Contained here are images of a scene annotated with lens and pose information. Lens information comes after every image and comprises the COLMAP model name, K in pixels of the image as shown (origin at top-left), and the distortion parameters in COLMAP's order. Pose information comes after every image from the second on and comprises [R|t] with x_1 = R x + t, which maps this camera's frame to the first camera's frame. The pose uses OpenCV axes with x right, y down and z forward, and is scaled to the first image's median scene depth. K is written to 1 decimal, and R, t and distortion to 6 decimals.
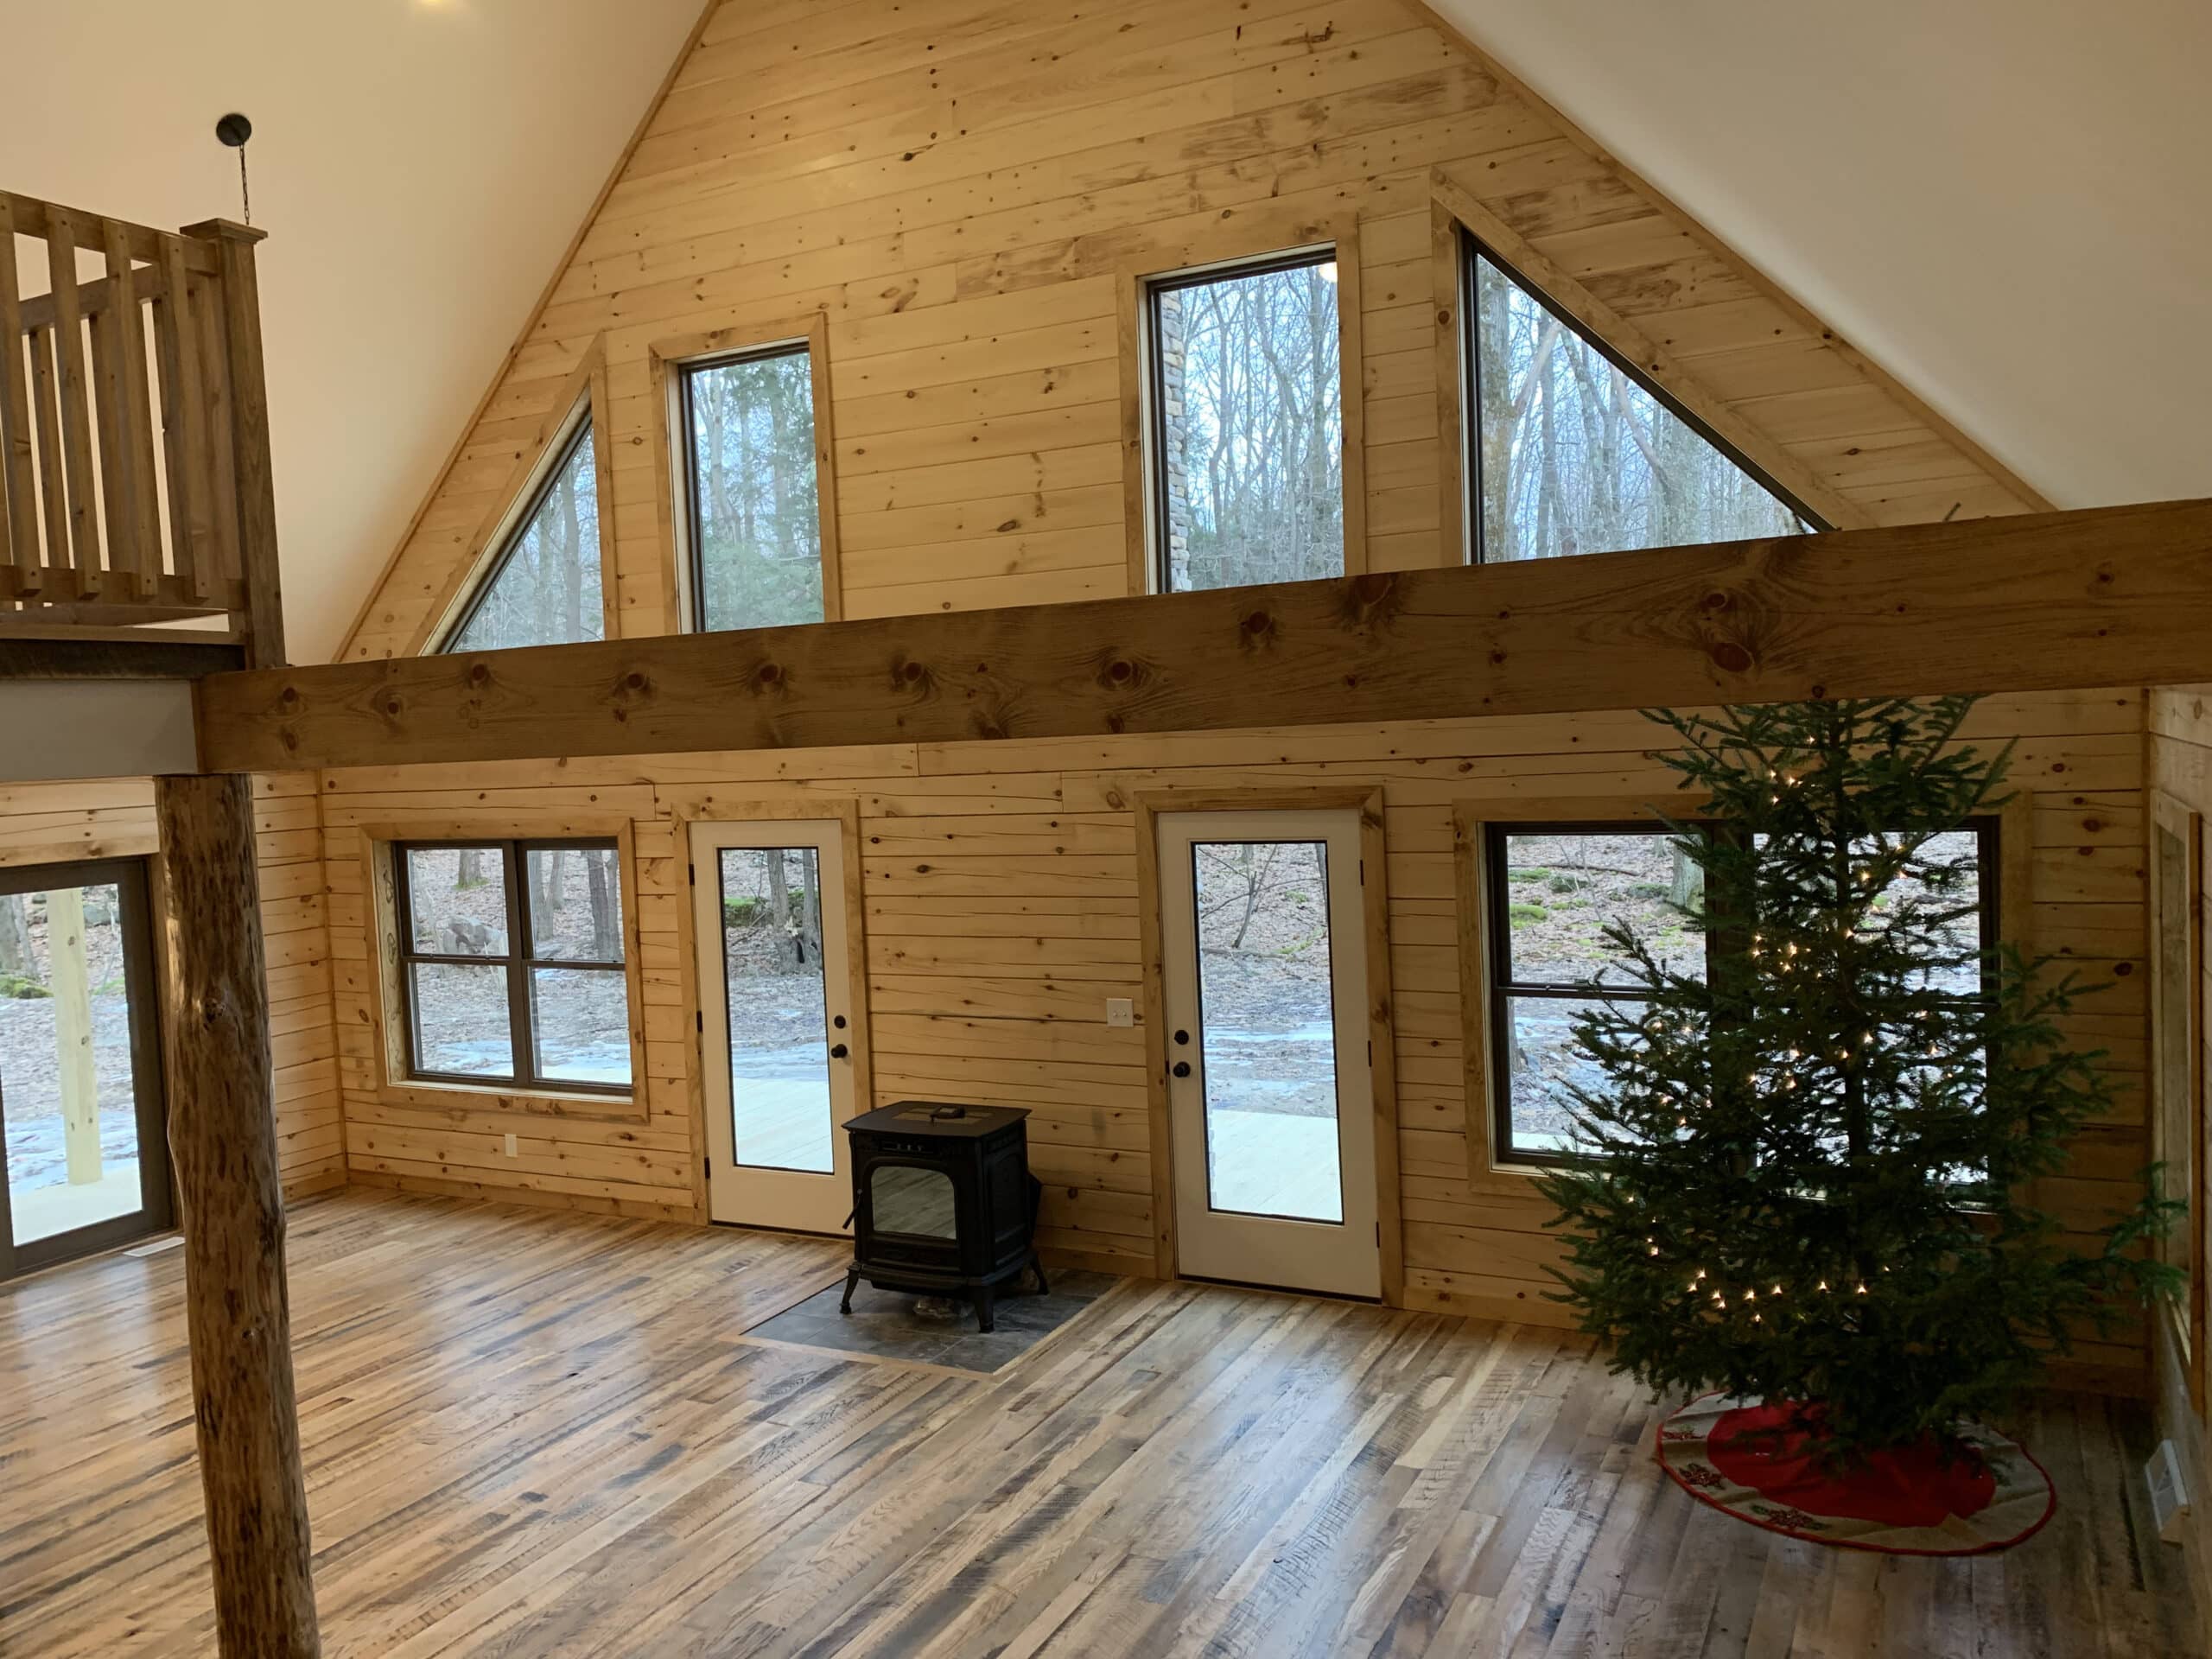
lens RADIAL K [[1685.8, 0, 1096.4], [0, 1685.8, 823.1], [0, 0, 1]] dist [0.024779, -0.026410]
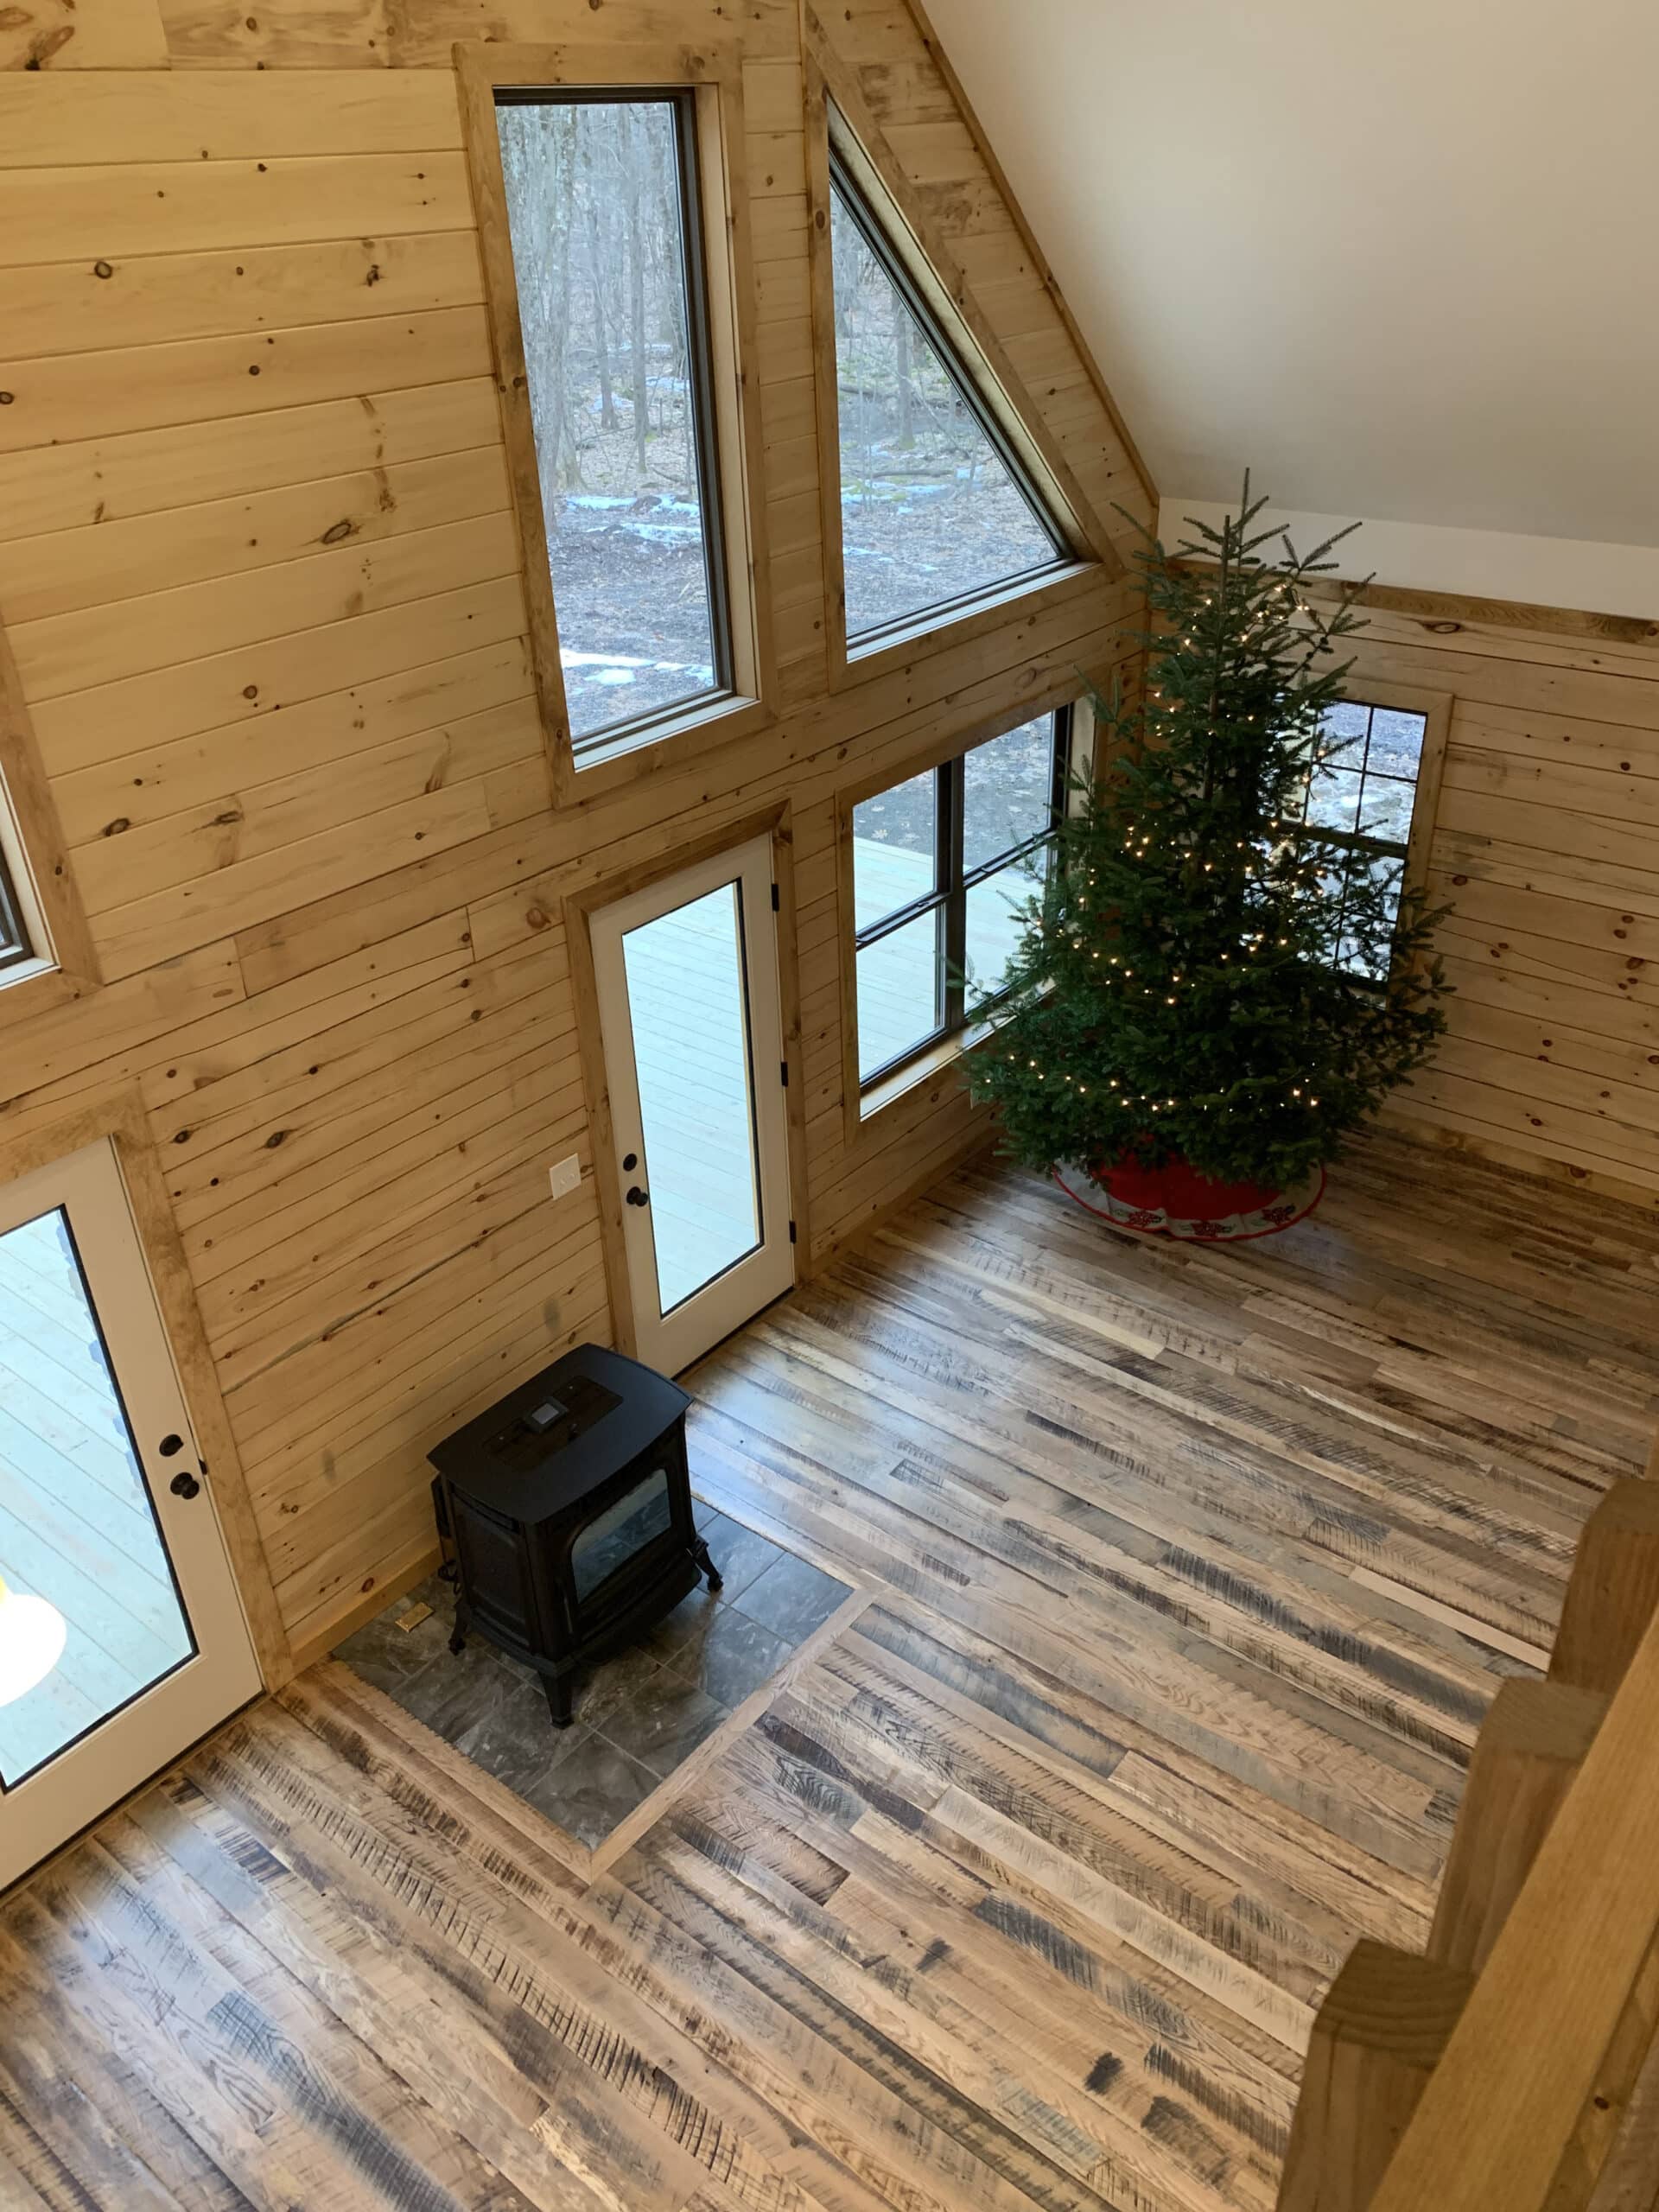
lens RADIAL K [[1685.8, 0, 828.9], [0, 1685.8, 1083.1], [0, 0, 1]] dist [0.024779, -0.026410]
pose [[0.198554, -0.447536, 0.871945, -0.668695], [0.076624, 0.894023, 0.441420, -0.277898], [-0.977090, -0.020834, 0.211804, 0.789888]]
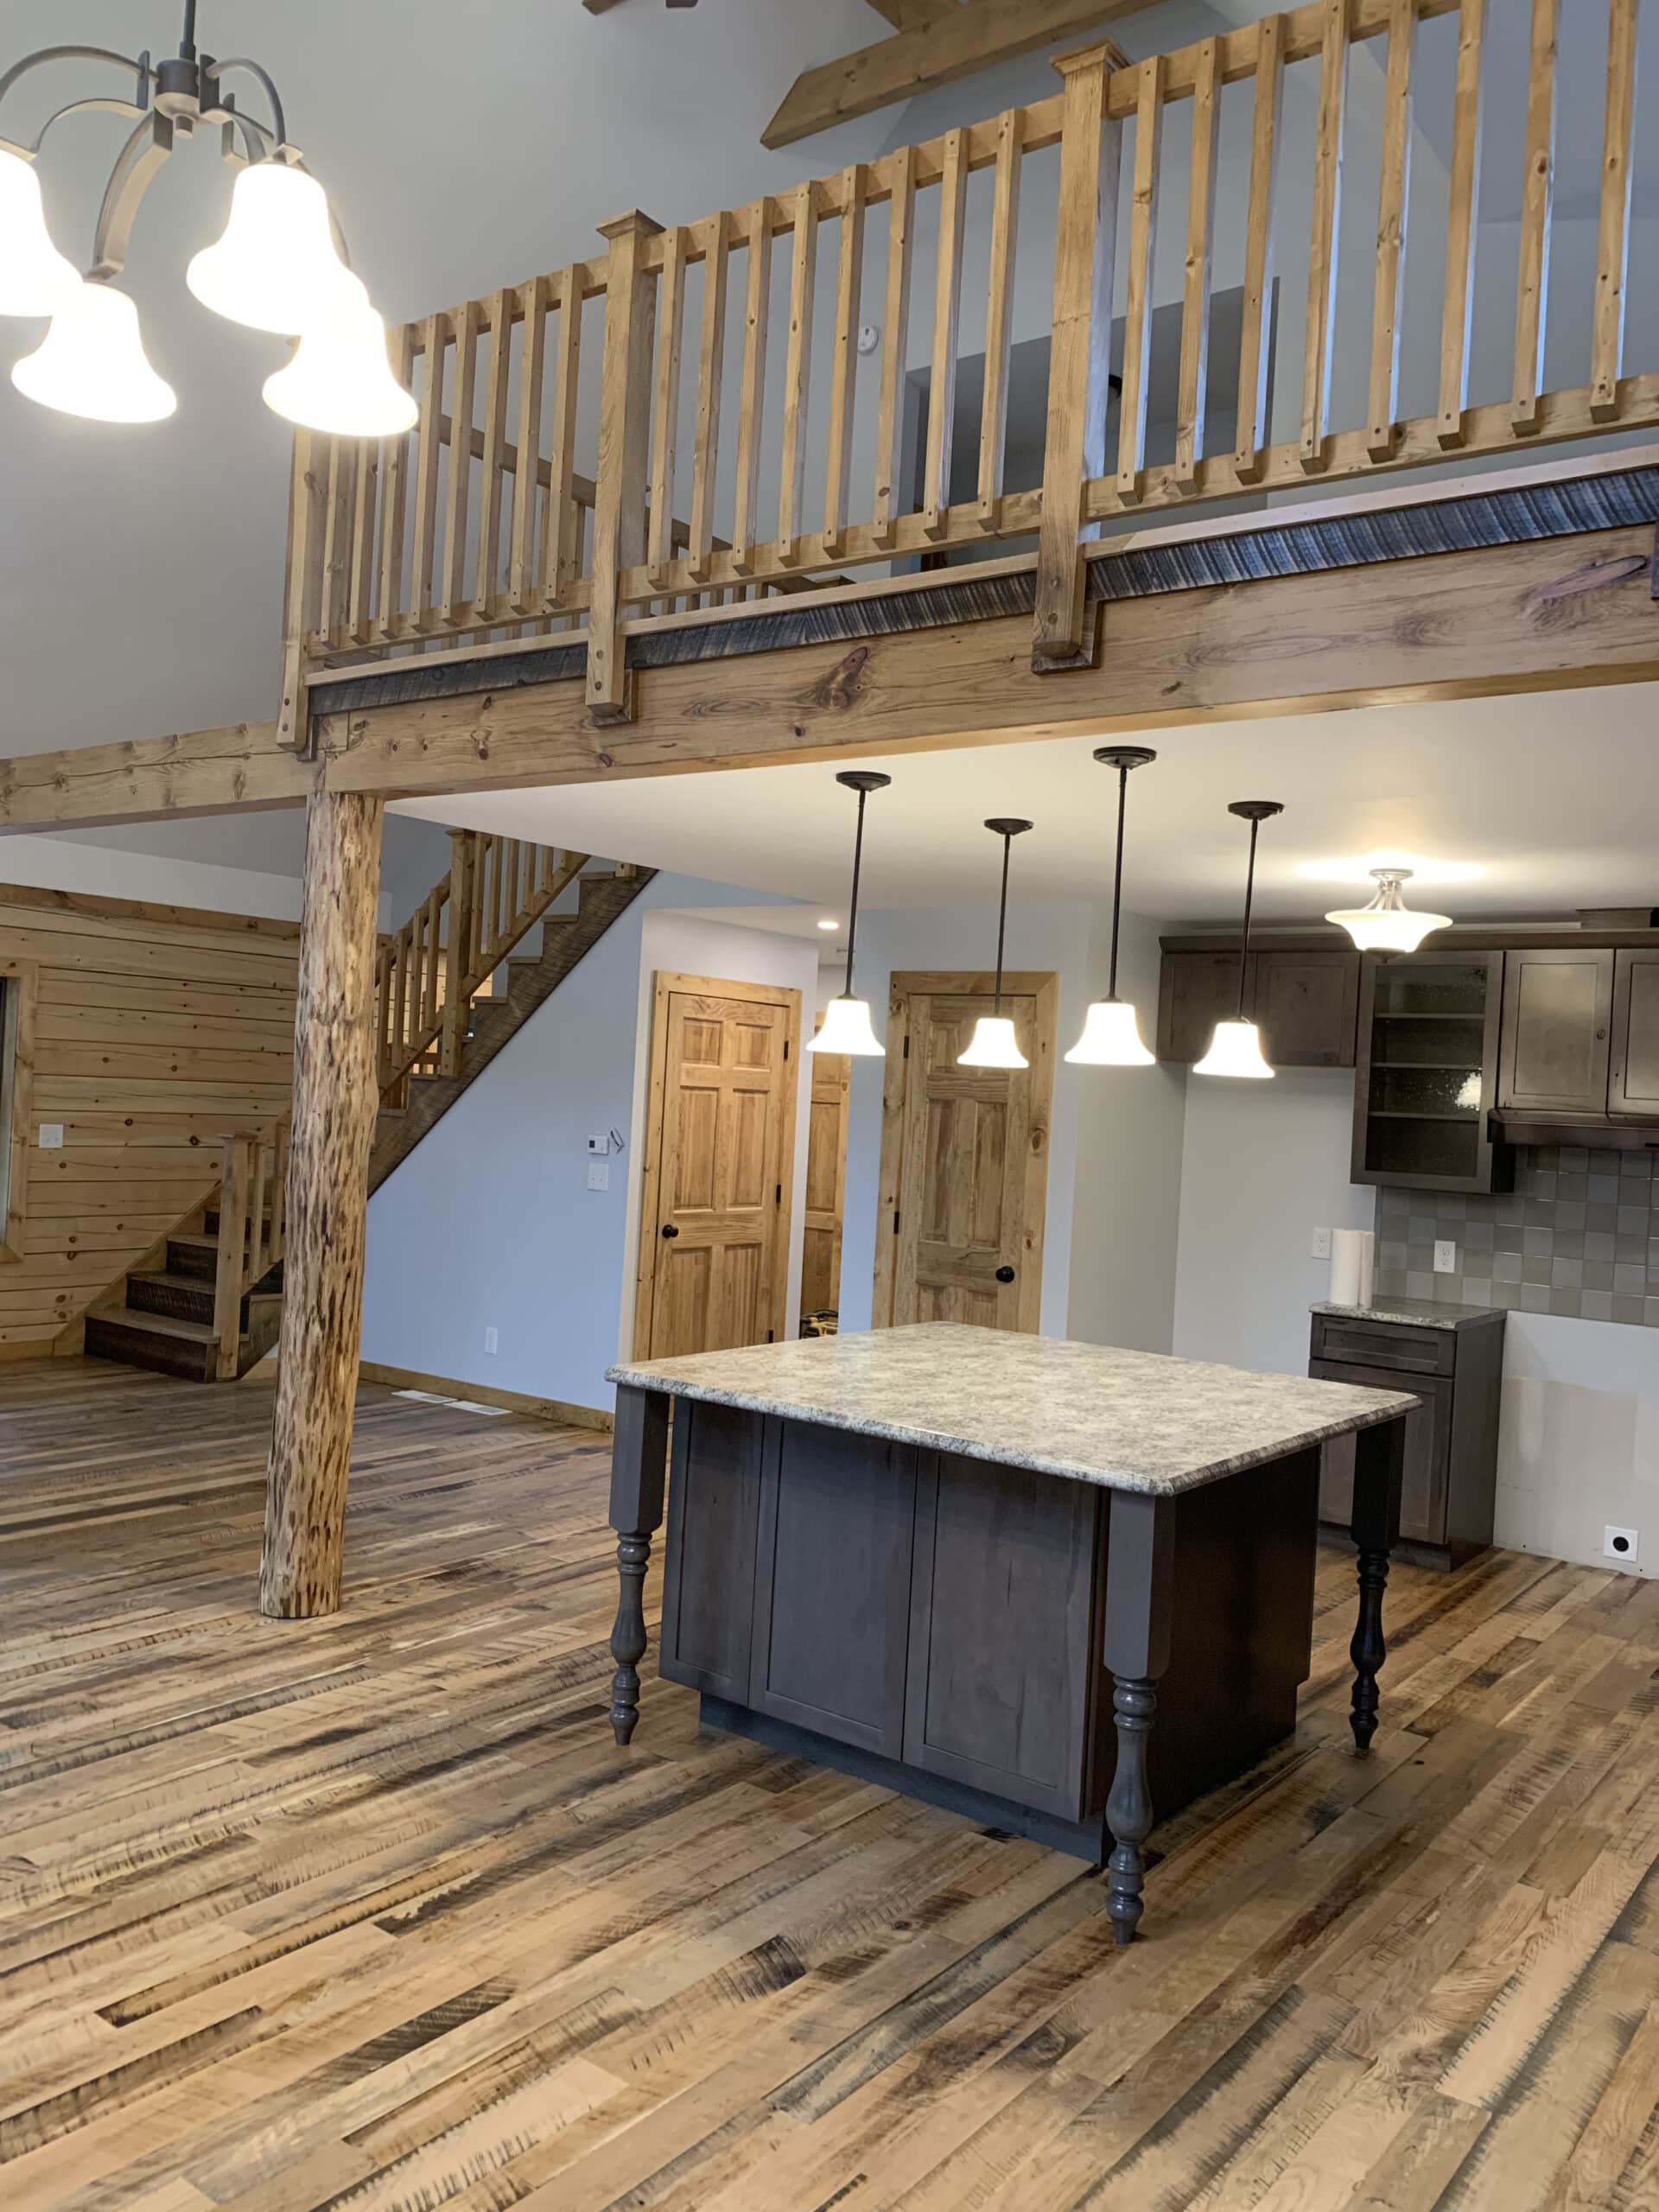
lens RADIAL K [[1685.8, 0, 830.0], [0, 1685.8, 1074.9], [0, 0, 1]] dist [0.024779, -0.026410]
pose [[-0.985046, -0.006120, 0.172183, -0.668855], [-0.000050, 0.999379, 0.035235, 0.076180], [-0.172291, 0.034700, -0.984435, 1.329059]]
